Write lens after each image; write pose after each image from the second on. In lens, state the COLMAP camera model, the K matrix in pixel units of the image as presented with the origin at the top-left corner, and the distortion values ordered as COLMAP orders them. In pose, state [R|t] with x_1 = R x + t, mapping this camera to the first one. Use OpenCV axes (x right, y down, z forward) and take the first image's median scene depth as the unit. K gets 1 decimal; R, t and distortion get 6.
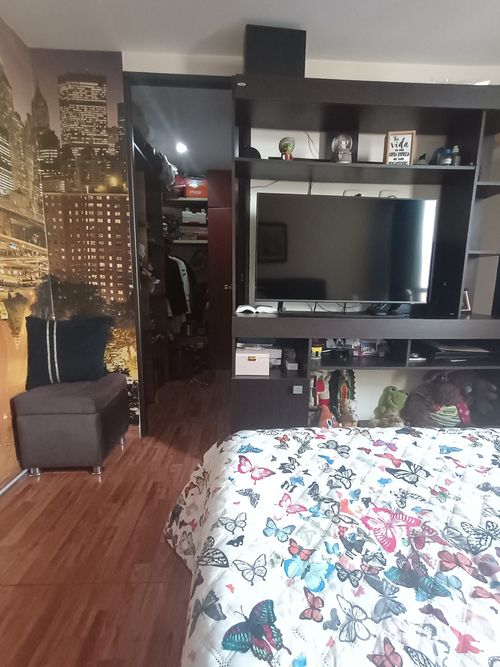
lens RADIAL K [[303.4, 0, 253.8], [0, 303.4, 333.9], [0, 0, 1]] dist [0.000331, -0.002339]
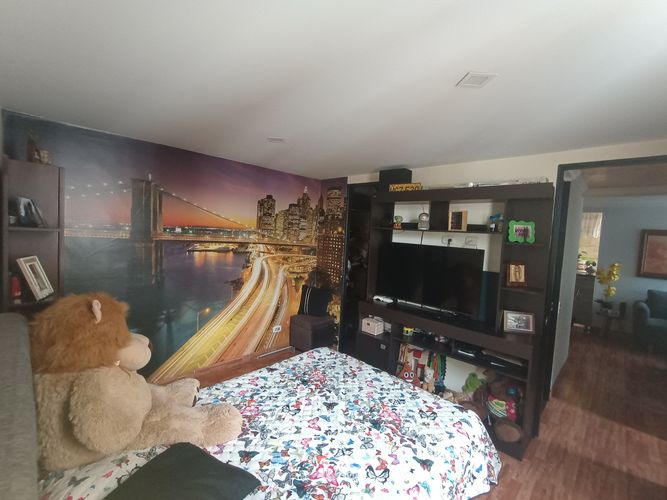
lens RADIAL K [[303.4, 0, 333.4], [0, 303.4, 247.4], [0, 0, 1]] dist [0.000331, -0.002339]
pose [[0.690660, 0.067672, -0.720007, 1.149252], [-0.161098, 0.984992, -0.061955, -0.236368], [0.705008, 0.158782, 0.691196, -0.566453]]
